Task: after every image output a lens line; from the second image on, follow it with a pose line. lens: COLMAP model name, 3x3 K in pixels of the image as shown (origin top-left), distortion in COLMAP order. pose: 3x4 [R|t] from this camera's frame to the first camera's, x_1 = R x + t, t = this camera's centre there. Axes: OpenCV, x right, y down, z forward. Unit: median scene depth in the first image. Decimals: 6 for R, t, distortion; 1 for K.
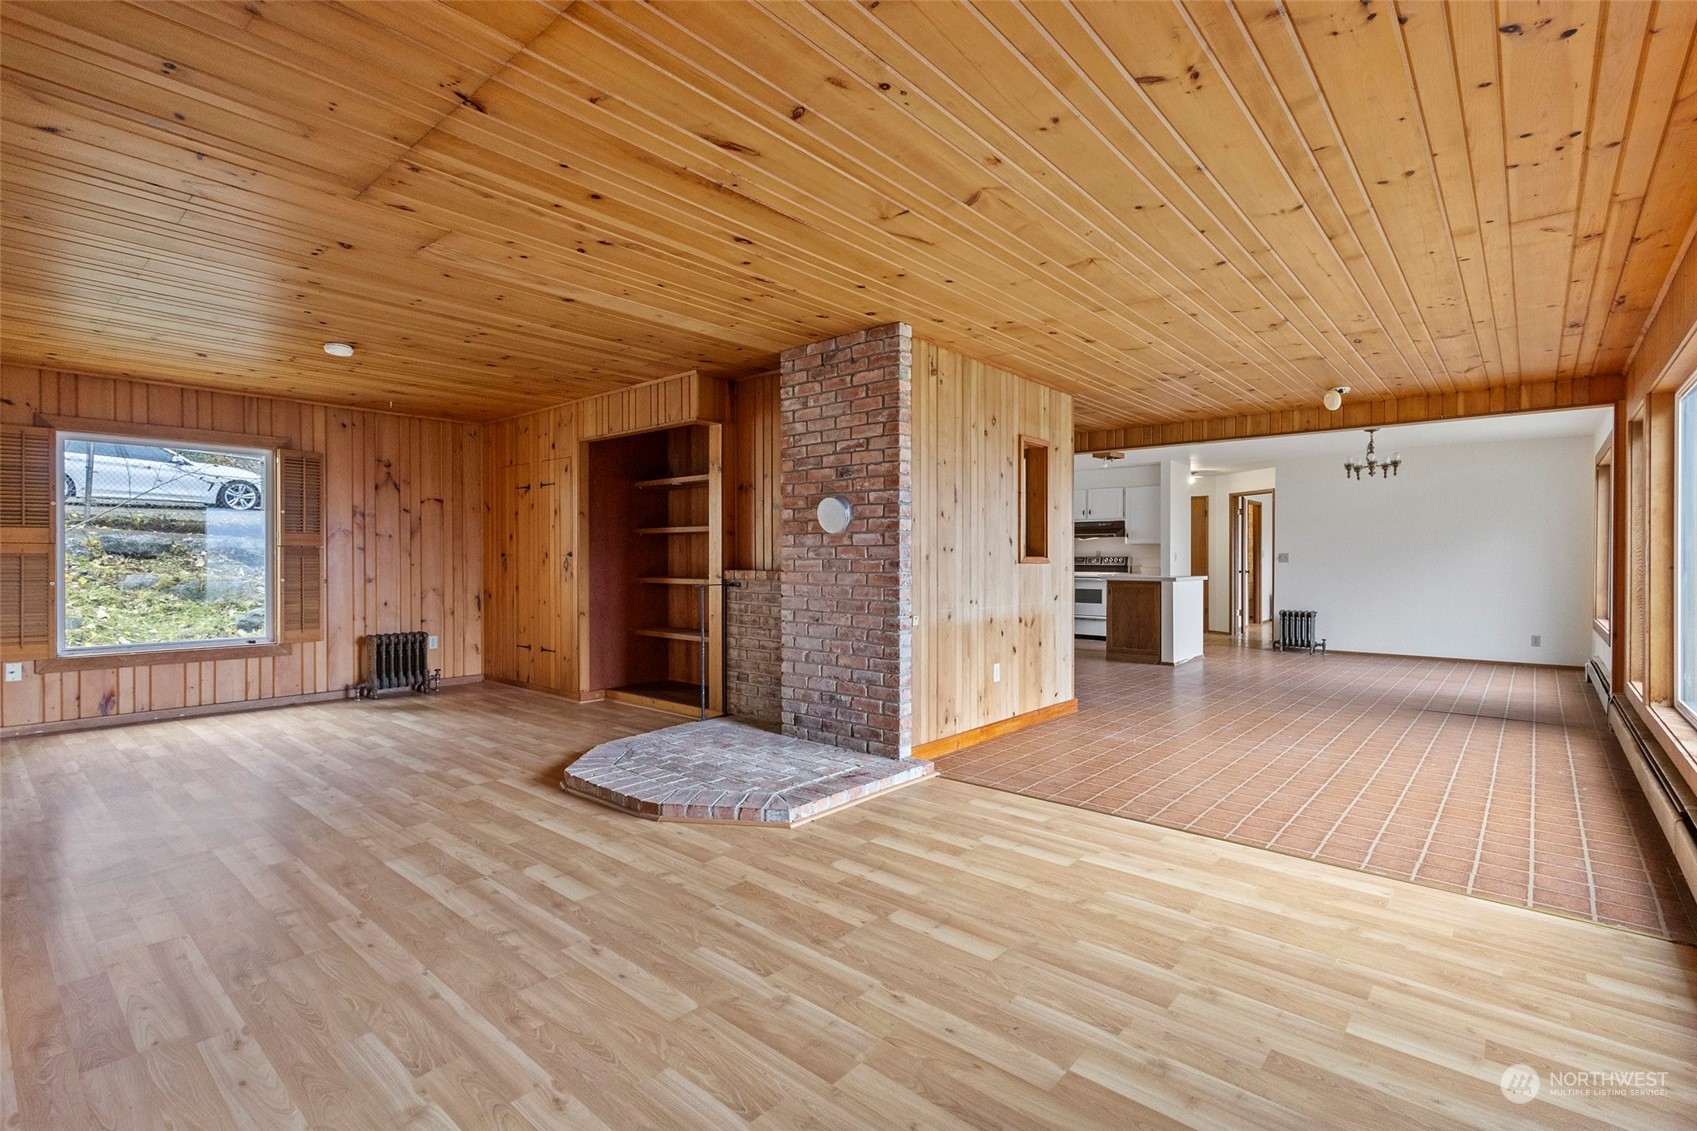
lens RADIAL K [[791.1, 0, 844.3], [0, 791.1, 560.7], [0, 0, 1]] dist [0.010272, -0.002457]
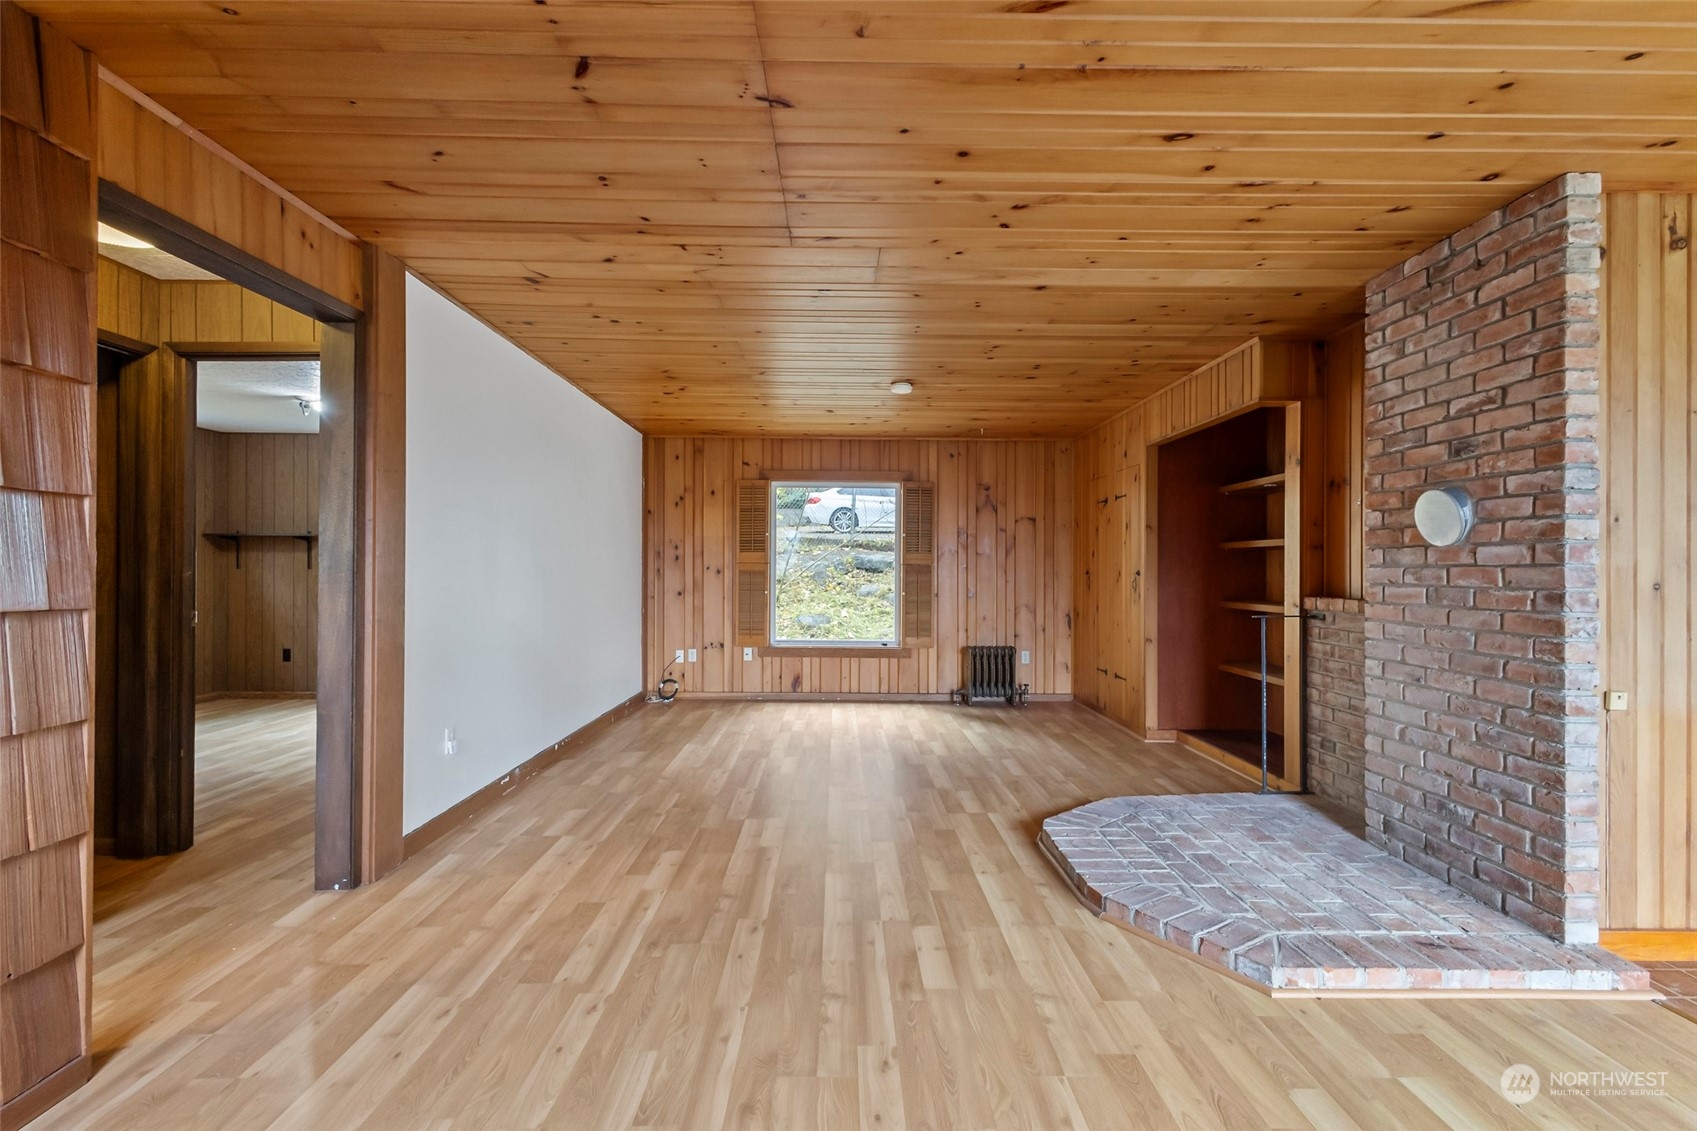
lens RADIAL K [[791.1, 0, 848.1], [0, 791.1, 566.9], [0, 0, 1]] dist [0.010272, -0.002457]
pose [[0.666121, 0.001462, -0.745843, 0.144201], [-0.008488, 0.999948, -0.005621, -0.010305], [0.745796, 0.010075, 0.666098, 0.221294]]
